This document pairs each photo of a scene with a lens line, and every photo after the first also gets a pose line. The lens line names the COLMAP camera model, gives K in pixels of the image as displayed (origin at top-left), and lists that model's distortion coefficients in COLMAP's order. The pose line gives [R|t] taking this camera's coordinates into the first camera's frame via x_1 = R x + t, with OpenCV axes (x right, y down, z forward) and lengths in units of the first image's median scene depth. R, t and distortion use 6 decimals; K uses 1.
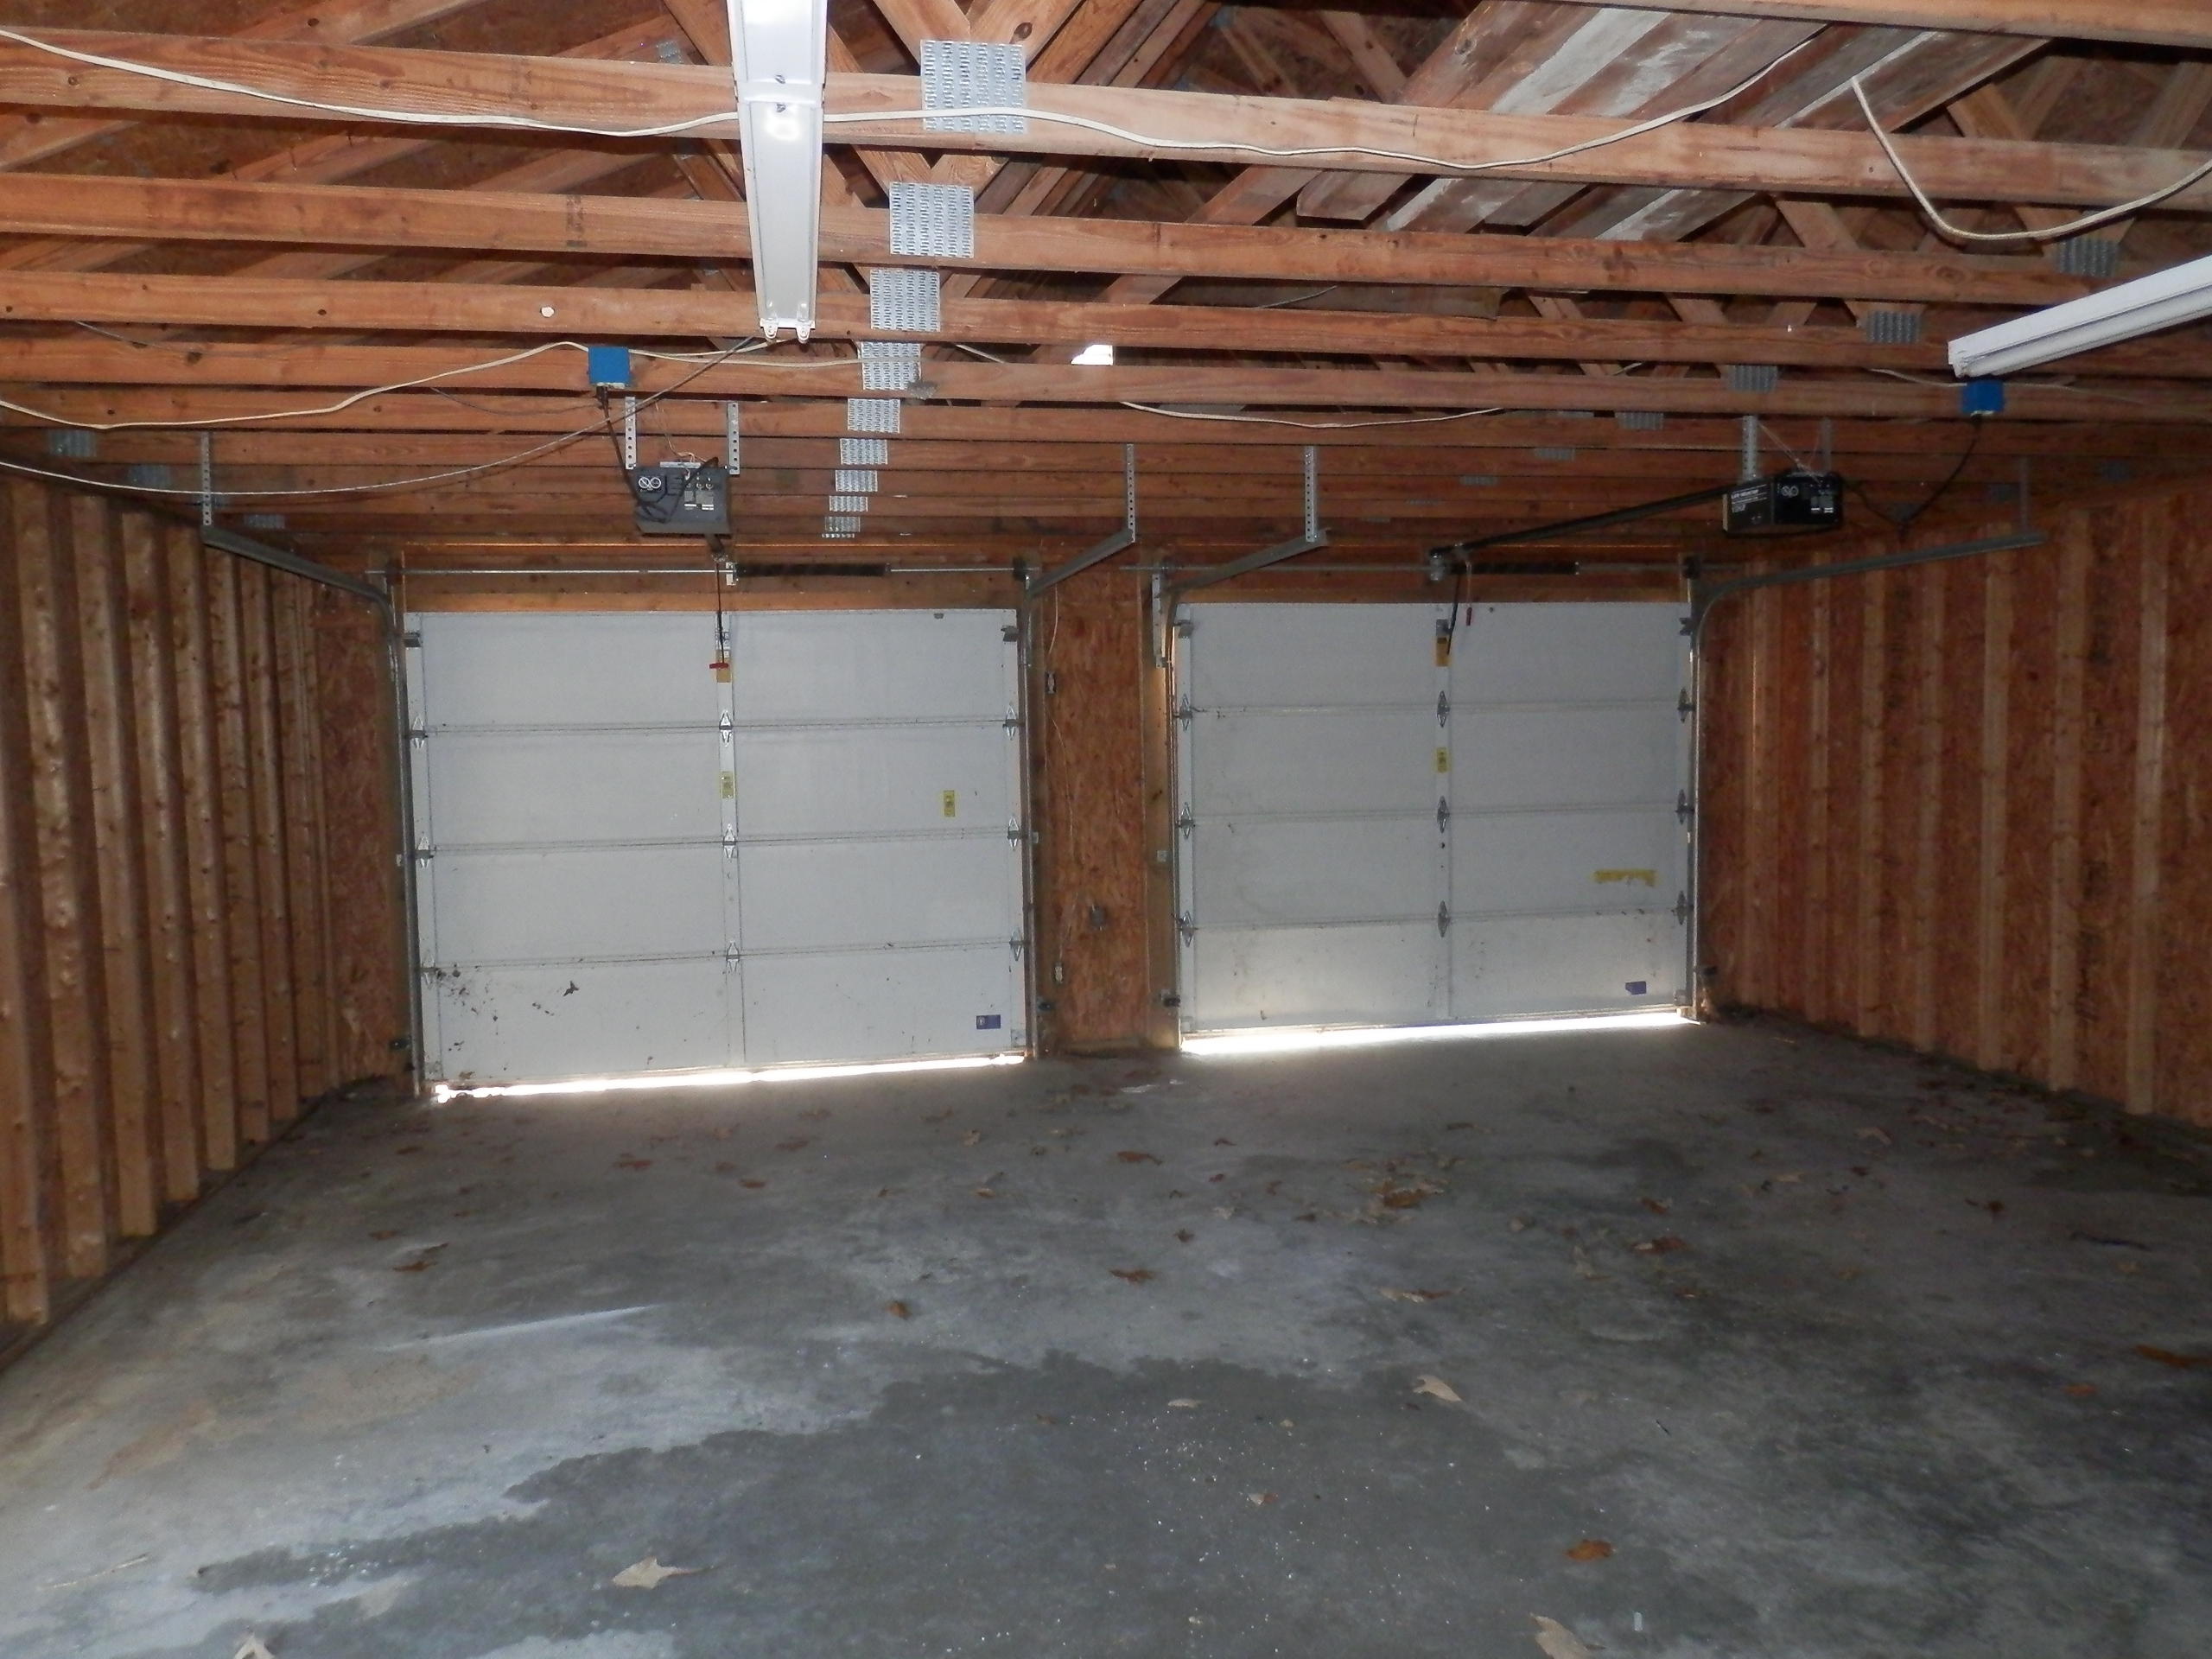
lens RADIAL K [[1642.9, 0, 1111.3], [0, 1642.9, 824.9], [0, 0, 1]] dist [-0.000509, 0.003871]
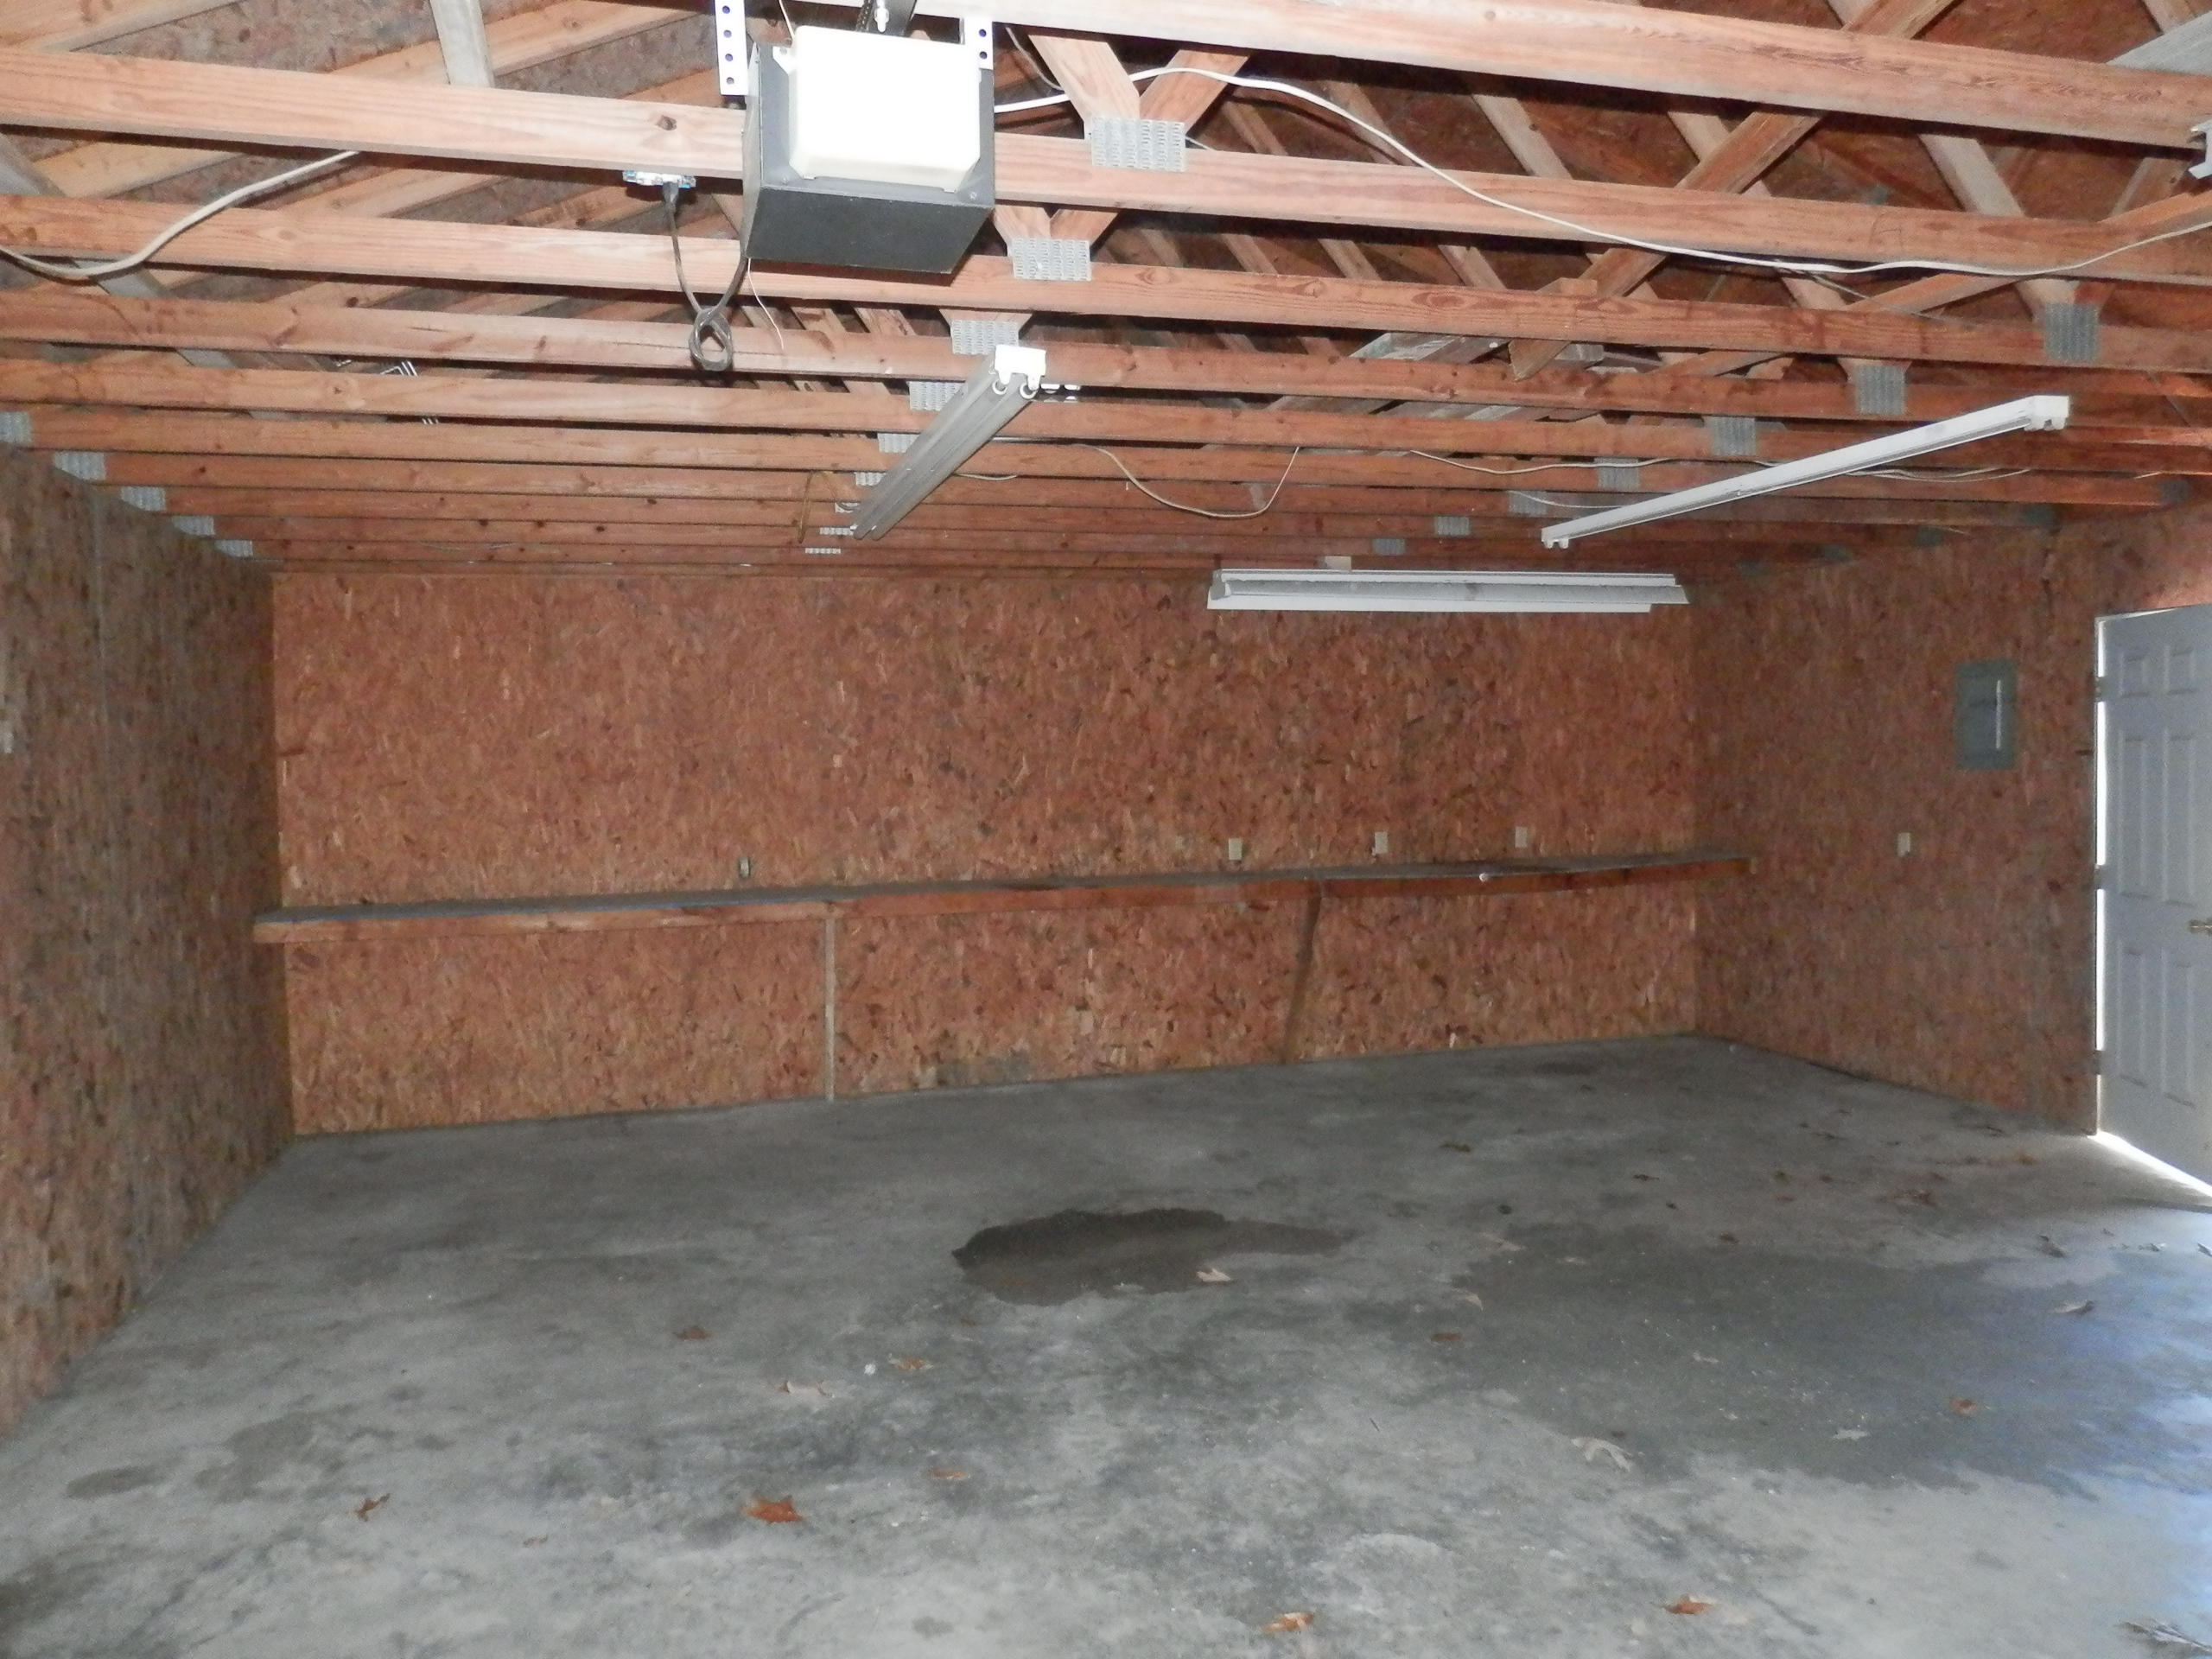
lens RADIAL K [[1642.9, 0, 1111.3], [0, 1642.9, 824.9], [0, 0, 1]] dist [-0.000509, 0.003871]
pose [[-0.996727, 0.042392, -0.068838, 0.505855], [0.034767, 0.993497, 0.108417, -0.120156], [0.072986, 0.105669, -0.991719, 1.793691]]
